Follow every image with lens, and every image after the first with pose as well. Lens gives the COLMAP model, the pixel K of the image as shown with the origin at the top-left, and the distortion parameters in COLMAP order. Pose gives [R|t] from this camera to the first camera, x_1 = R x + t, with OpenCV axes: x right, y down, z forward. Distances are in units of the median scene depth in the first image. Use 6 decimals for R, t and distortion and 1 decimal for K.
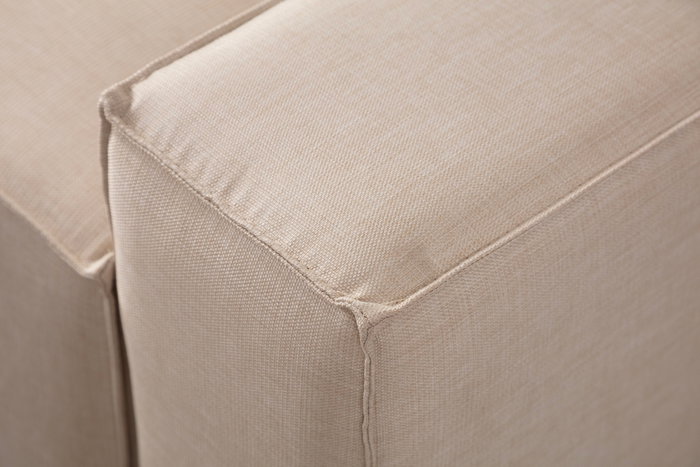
lens RADIAL K [[1794.4, 0, 351.2], [0, 1794.4, 233.6], [0, 0, 1]] dist [0.438248, 0.000000]
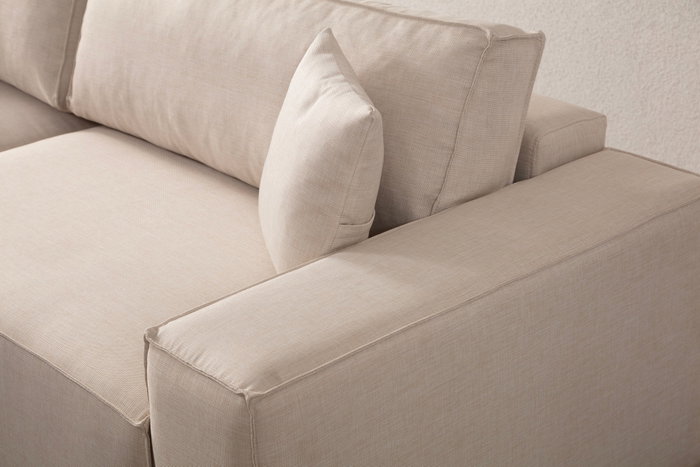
lens RADIAL K [[1401.1, 0, 350.2], [0, 1401.1, 233.3], [0, 0, 1]] dist [0.219781, 0.000000]
pose [[0.998912, -0.031201, -0.034654, 0.189157], [0.016401, 0.930762, -0.365258, 0.471076], [0.043651, 0.364292, 0.930261, -0.695492]]
